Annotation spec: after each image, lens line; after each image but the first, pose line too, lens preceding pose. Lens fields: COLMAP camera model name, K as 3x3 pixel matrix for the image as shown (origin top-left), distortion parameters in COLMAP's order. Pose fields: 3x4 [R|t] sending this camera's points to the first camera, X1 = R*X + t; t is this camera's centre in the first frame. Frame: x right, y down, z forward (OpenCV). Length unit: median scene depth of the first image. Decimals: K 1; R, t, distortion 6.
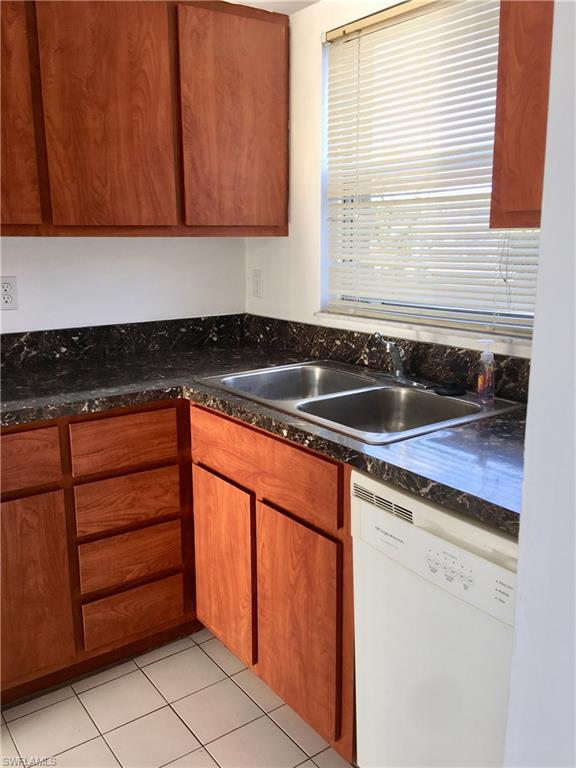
lens RADIAL K [[663.1, 0, 288.1], [0, 663.1, 380.3], [0, 0, 1]] dist [0.104997, -0.176069]
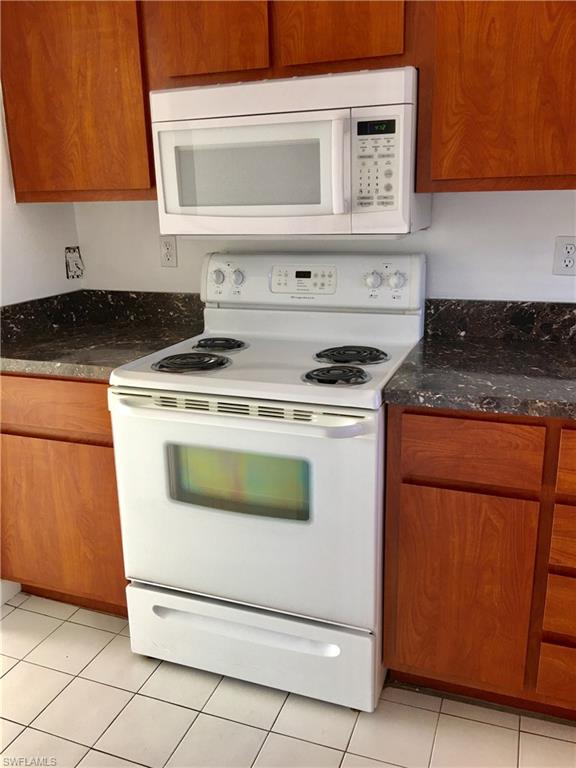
lens RADIAL K [[663.1, 0, 288.1], [0, 663.1, 380.3], [0, 0, 1]] dist [0.104997, -0.176069]
pose [[0.541579, 0.216417, -0.812315, 0.138120], [-0.161637, 0.975072, 0.152014, -0.060530], [0.824964, 0.048972, 0.563059, 0.270126]]
